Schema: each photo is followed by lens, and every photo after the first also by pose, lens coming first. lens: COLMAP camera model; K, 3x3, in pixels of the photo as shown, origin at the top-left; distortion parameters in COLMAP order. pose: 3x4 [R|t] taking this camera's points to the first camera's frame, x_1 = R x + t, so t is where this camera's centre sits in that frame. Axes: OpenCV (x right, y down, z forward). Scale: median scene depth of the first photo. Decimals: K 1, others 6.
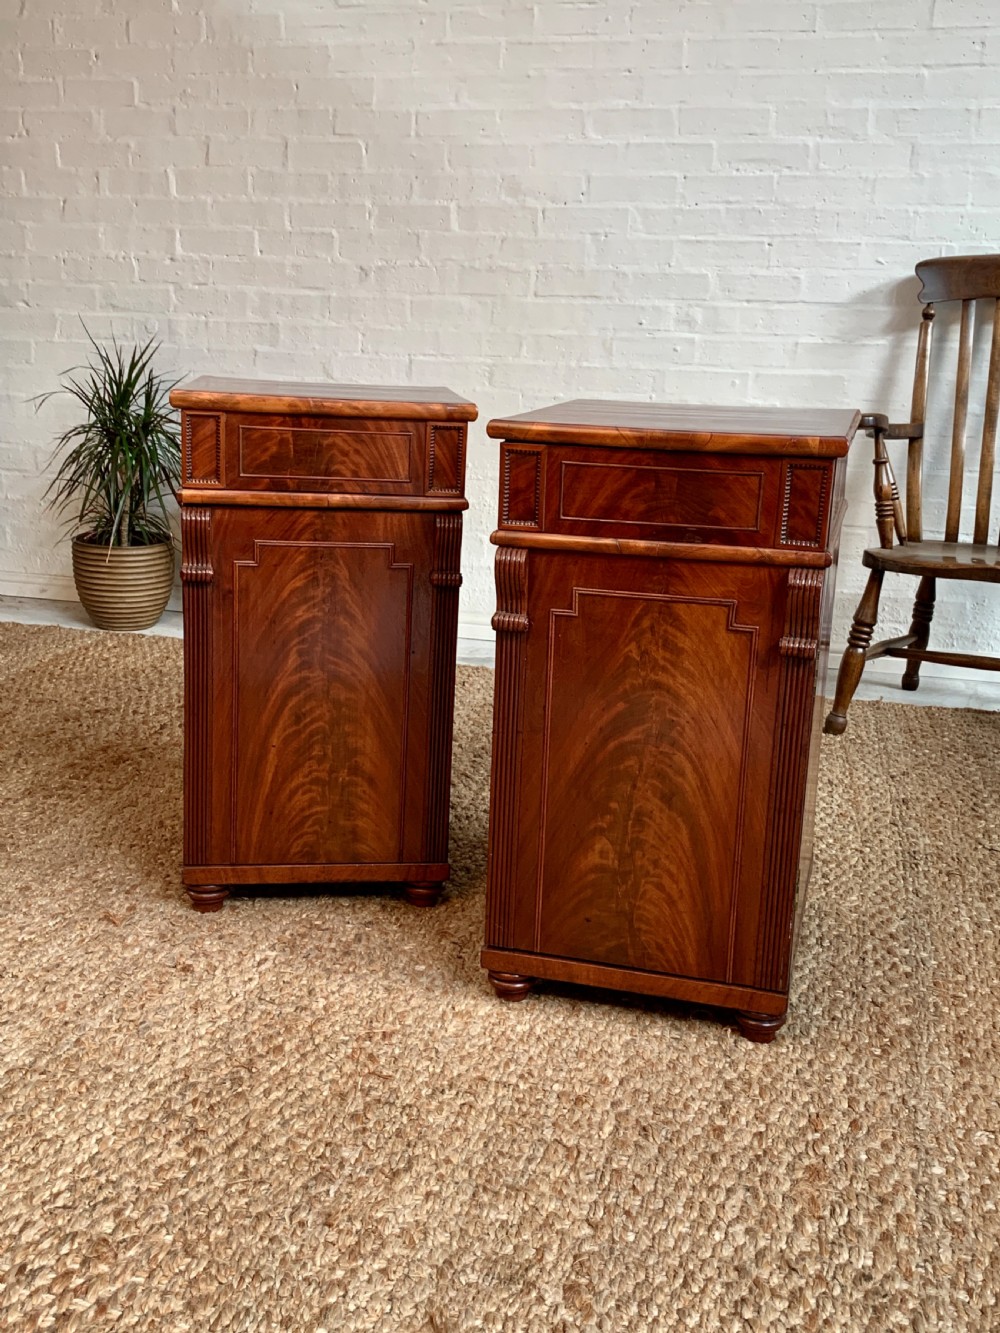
lens RADIAL K [[1377.2, 0, 502.0], [0, 1377.2, 665.6], [0, 0, 1]] dist [0.102913, -0.281970]
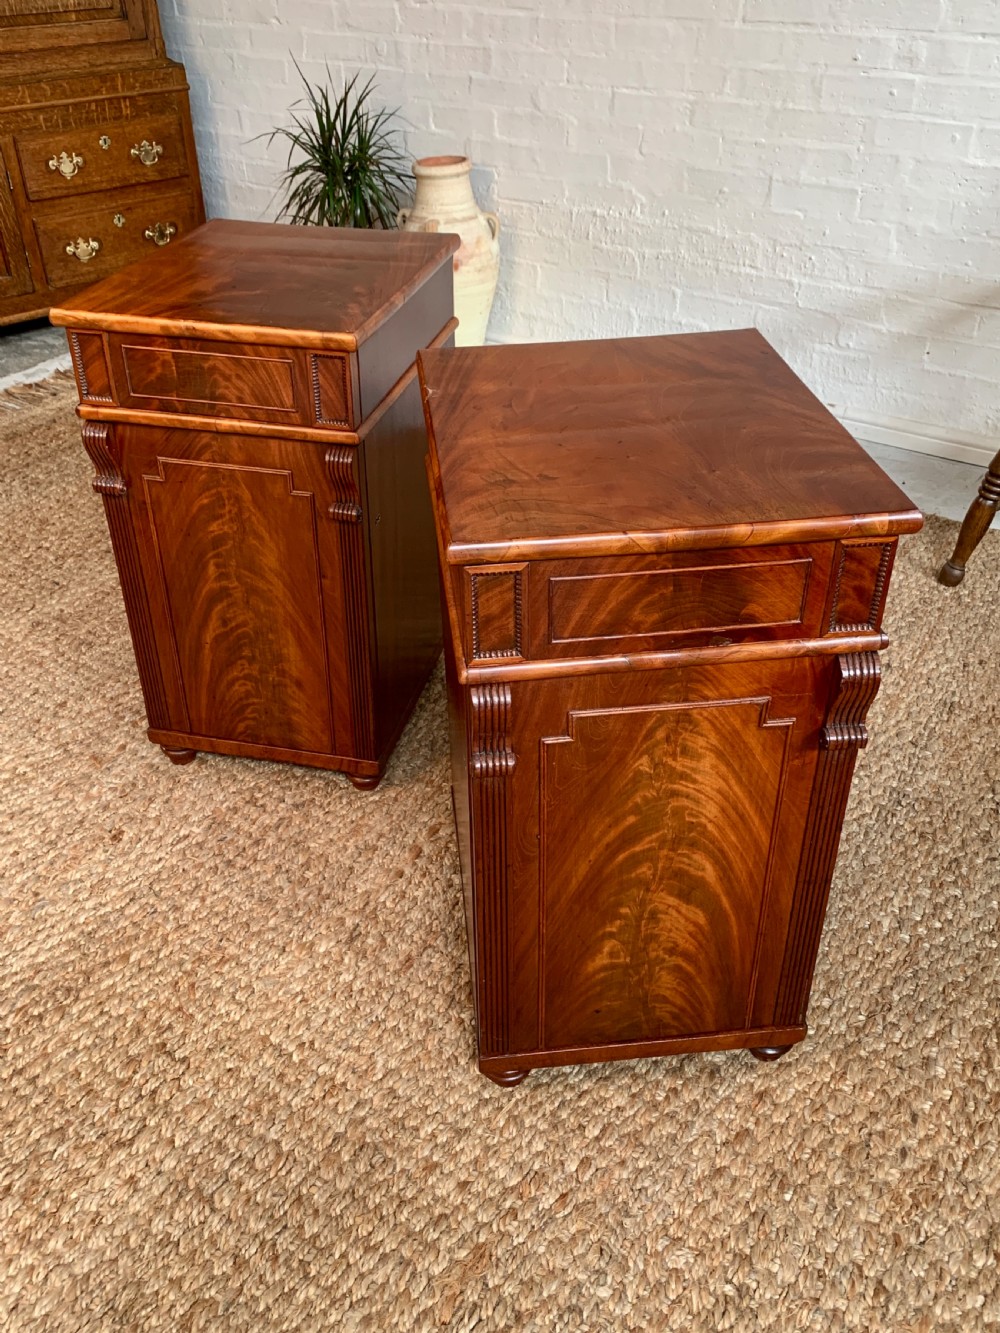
lens RADIAL K [[1158.4, 0, 500.4], [0, 1158.4, 664.5], [0, 0, 1]] dist [0.002154, 0.004735]
pose [[0.939063, 0.158113, -0.305223, 0.185244], [-0.045957, 0.937711, 0.344363, -0.140604], [0.340659, -0.309351, 0.887836, 0.171665]]
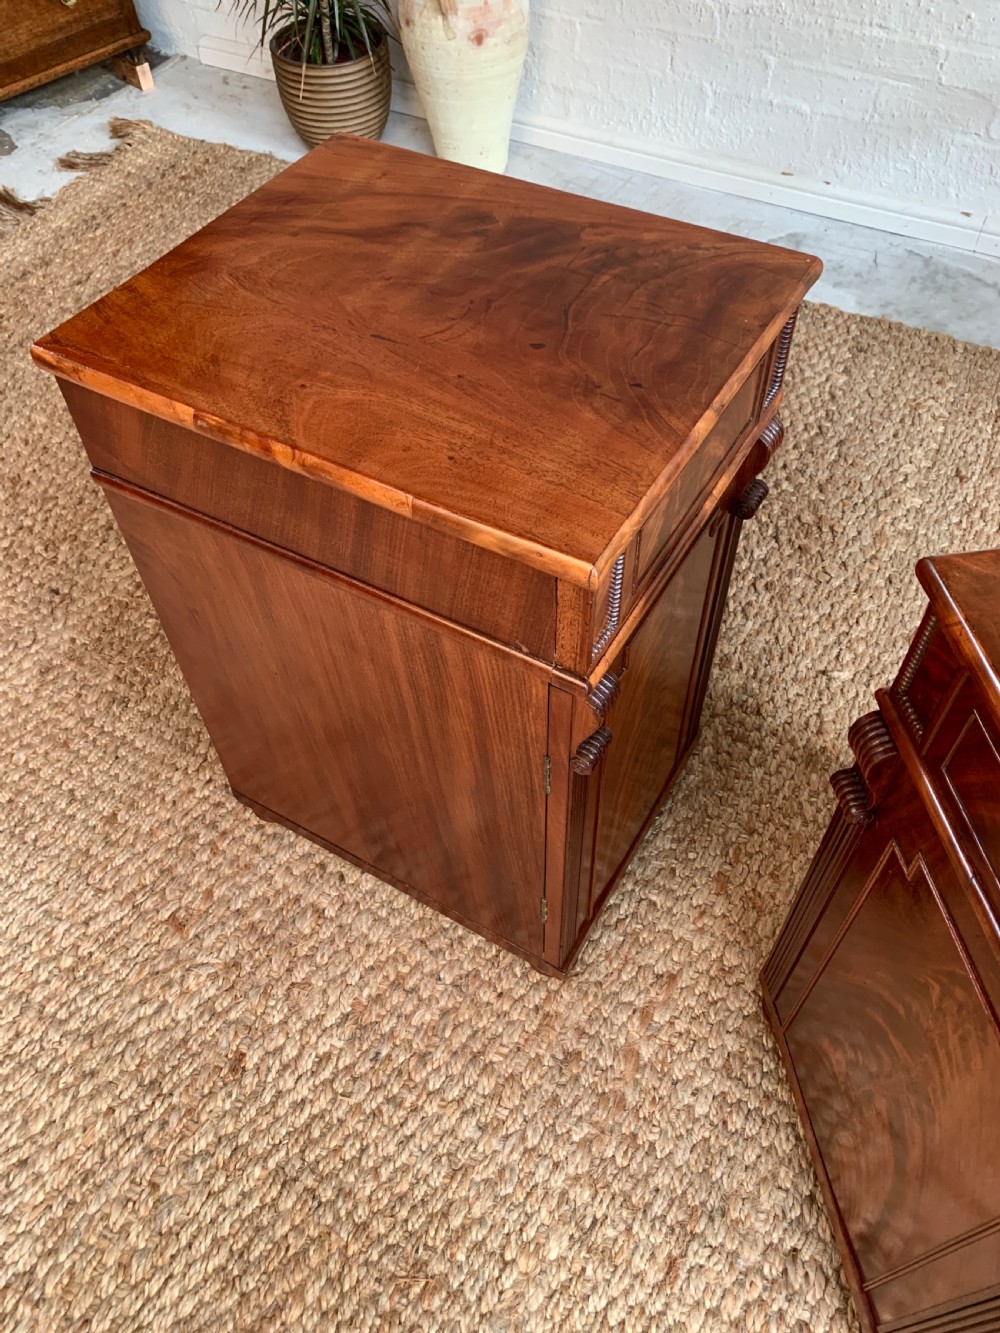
lens RADIAL K [[1018.5, 0, 500.0], [0, 1018.5, 666.5], [0, 0, 1]] dist [-0.003192, 0.004352]
pose [[0.966356, 0.160409, -0.201058, 0.010755], [-0.000527, 0.782931, 0.622109, -0.206348], [0.257207, -0.601073, 0.756675, 0.394048]]
